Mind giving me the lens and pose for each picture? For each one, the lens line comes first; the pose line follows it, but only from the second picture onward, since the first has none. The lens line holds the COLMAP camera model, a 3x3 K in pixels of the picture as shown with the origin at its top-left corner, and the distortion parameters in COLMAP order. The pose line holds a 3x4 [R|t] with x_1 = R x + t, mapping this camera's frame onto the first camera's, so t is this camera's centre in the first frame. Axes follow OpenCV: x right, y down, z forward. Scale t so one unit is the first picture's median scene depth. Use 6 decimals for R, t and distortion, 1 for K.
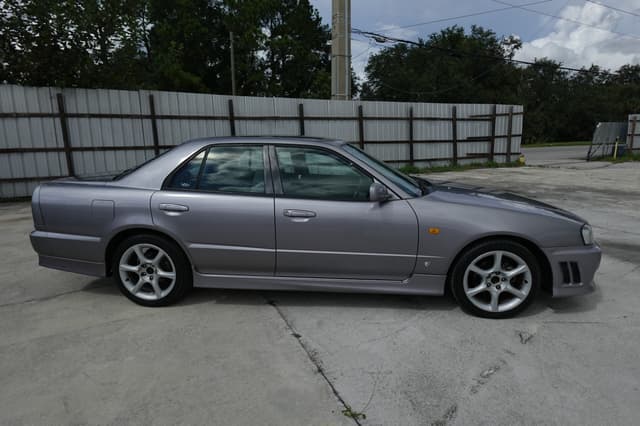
lens RADIAL K [[361.6, 0, 320.0], [0, 361.6, 213.0], [0, 0, 1]] dist [-0.000326, 0.001374]
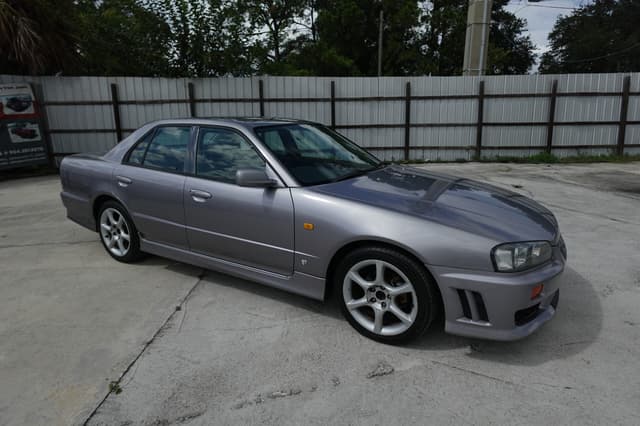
lens RADIAL K [[361.6, 0, 320.0], [0, 361.6, 213.0], [0, 0, 1]] dist [-0.000326, 0.001374]
pose [[0.905409, 0.104523, -0.411473, 0.189206], [-0.084623, 0.994202, 0.066344, -0.011375], [0.416022, -0.025248, 0.909004, 0.059097]]
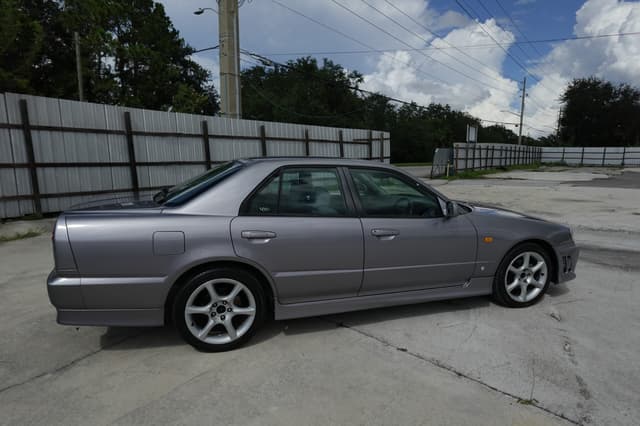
lens RADIAL K [[361.6, 0, 320.0], [0, 361.6, 213.0], [0, 0, 1]] dist [-0.000326, 0.001374]
pose [[0.922128, -0.041708, 0.384630, -0.176500], [0.061188, 0.997382, -0.038543, -0.007082], [-0.382016, 0.059076, 0.922266, 0.029513]]
